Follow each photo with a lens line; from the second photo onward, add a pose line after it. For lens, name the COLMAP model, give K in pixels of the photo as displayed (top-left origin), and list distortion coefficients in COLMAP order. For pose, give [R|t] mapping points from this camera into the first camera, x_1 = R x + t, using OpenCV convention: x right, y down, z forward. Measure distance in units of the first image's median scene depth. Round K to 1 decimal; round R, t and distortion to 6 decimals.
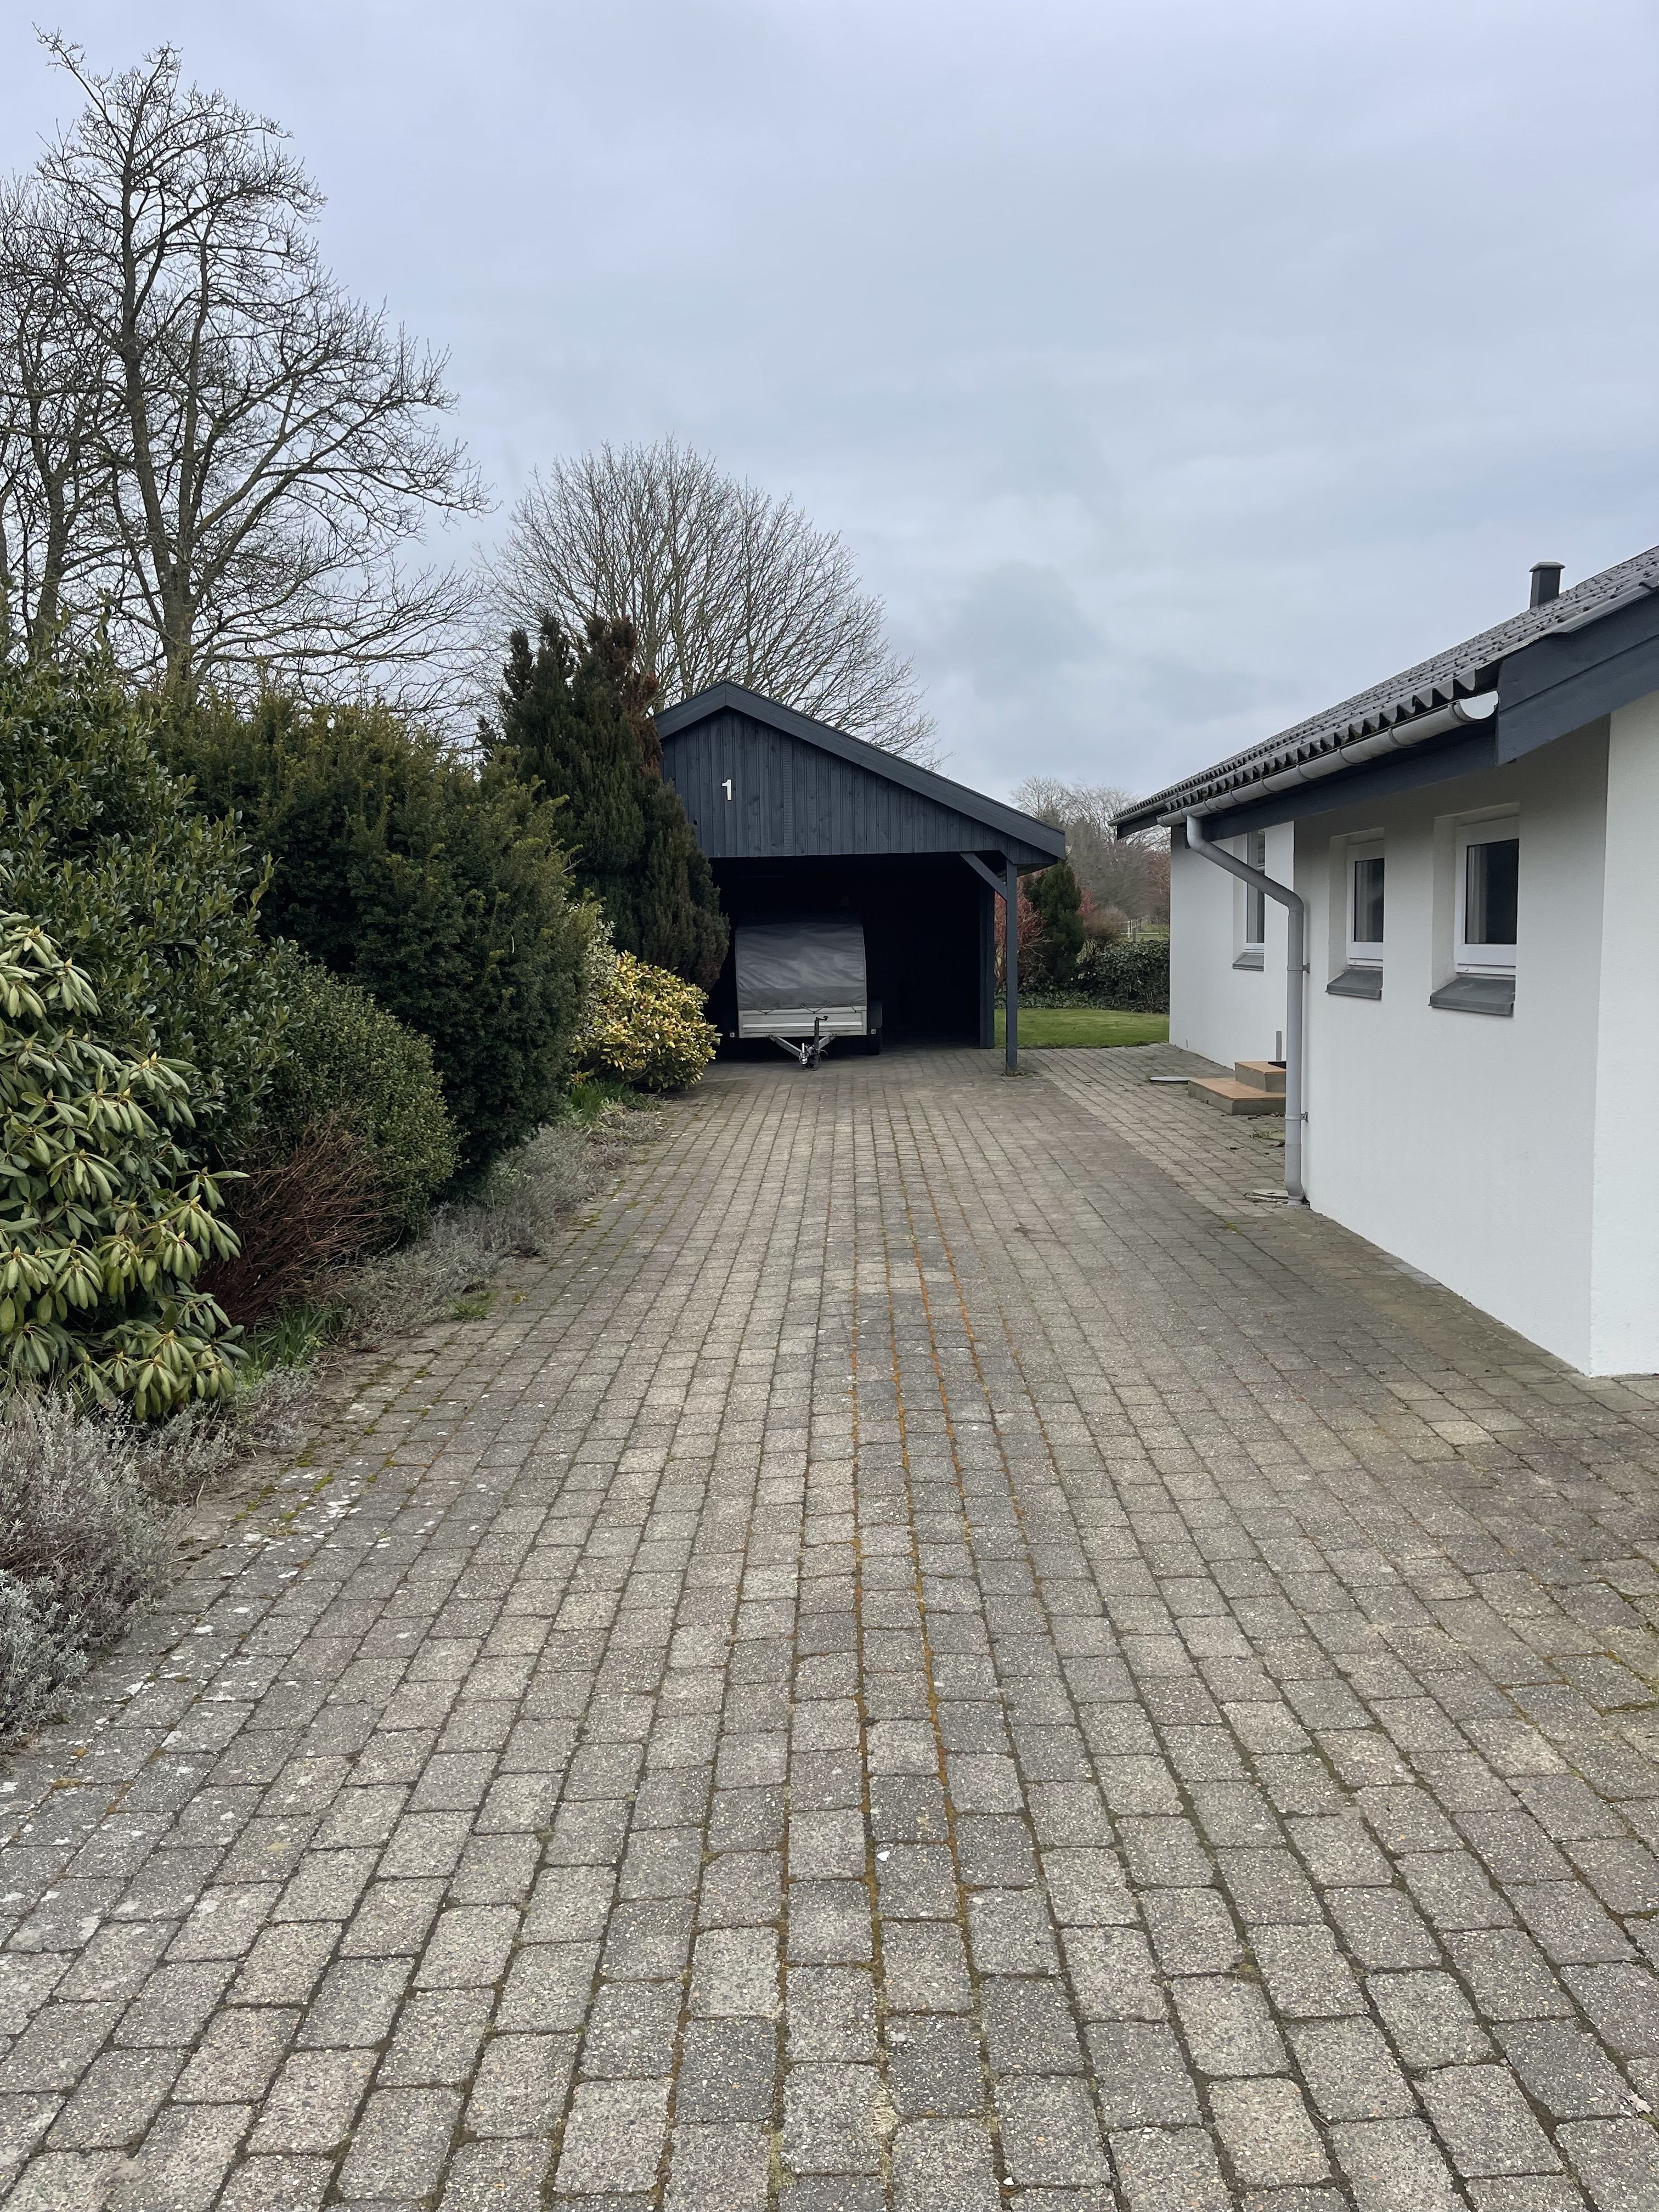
lens RADIAL K [[1666.5, 0, 829.5], [0, 1666.5, 1106.0], [0, 0, 1]] dist [0.074858, -0.077042]
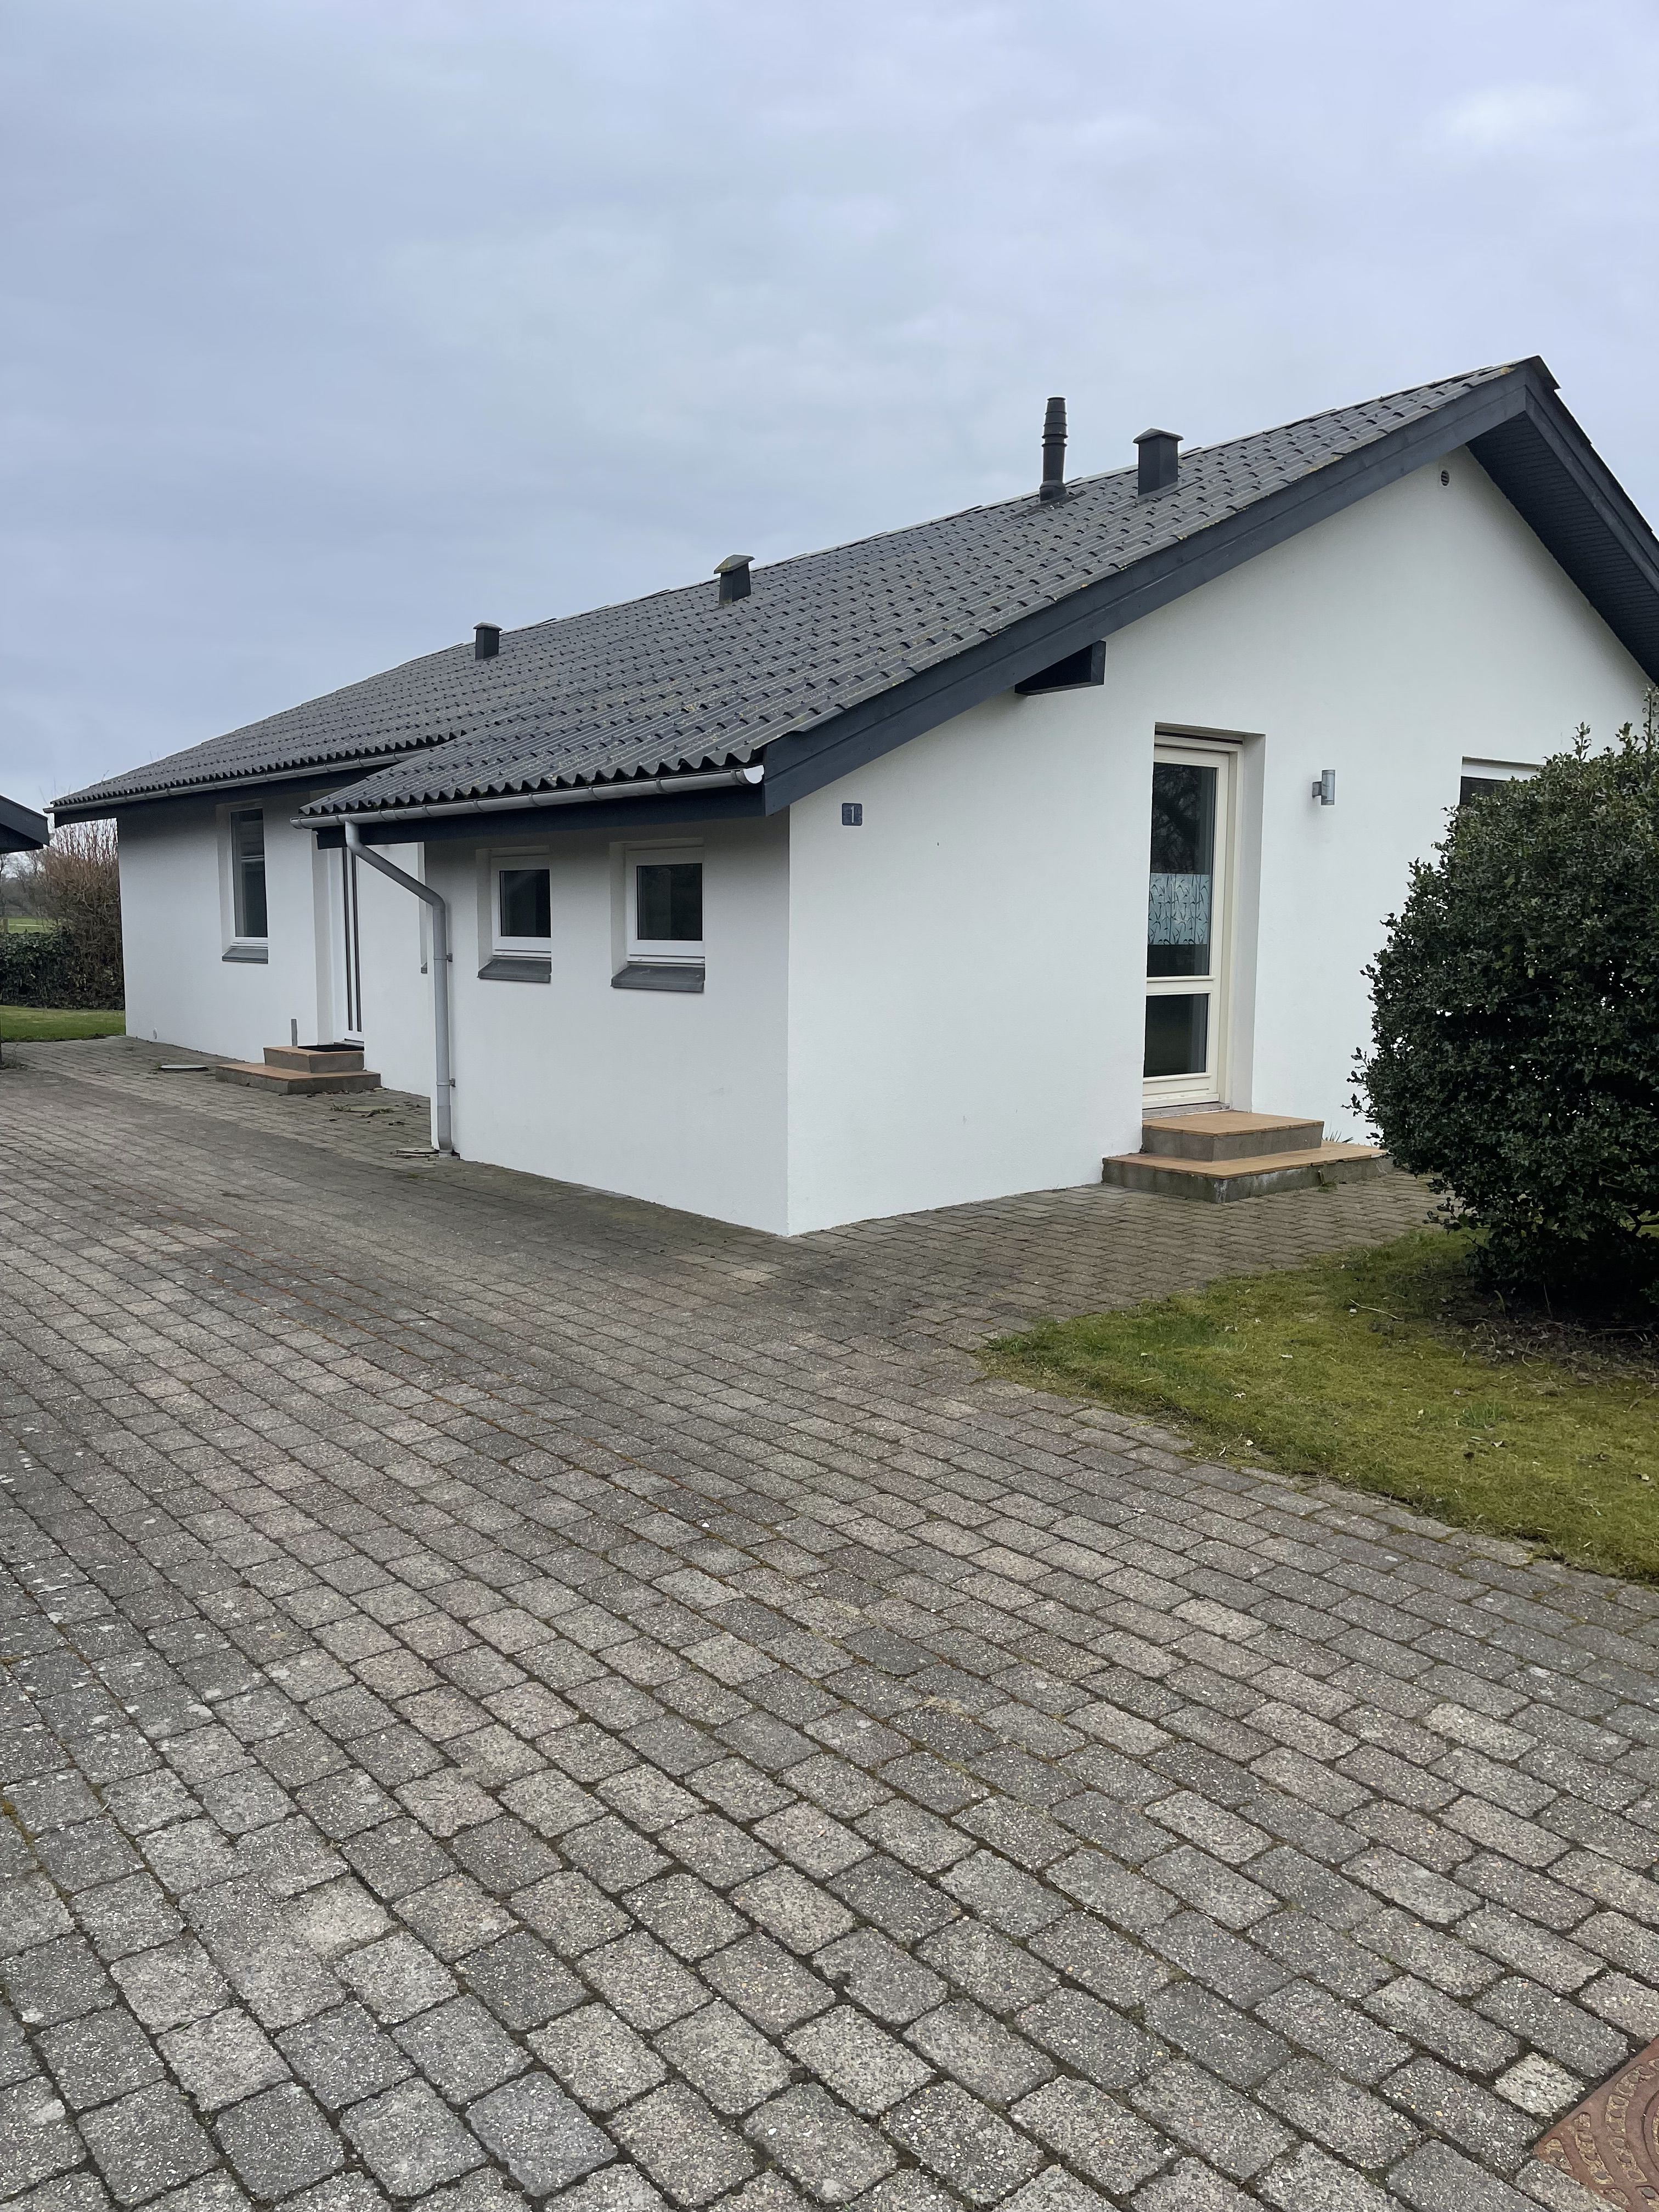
lens RADIAL K [[1666.5, 0, 829.5], [0, 1666.5, 1106.0], [0, 0, 1]] dist [0.074858, -0.077042]
pose [[0.753488, -0.042110, 0.656112, -0.643707], [0.043782, 0.998945, 0.013834, 0.040213], [-0.656003, 0.018302, 0.754537, -0.160638]]
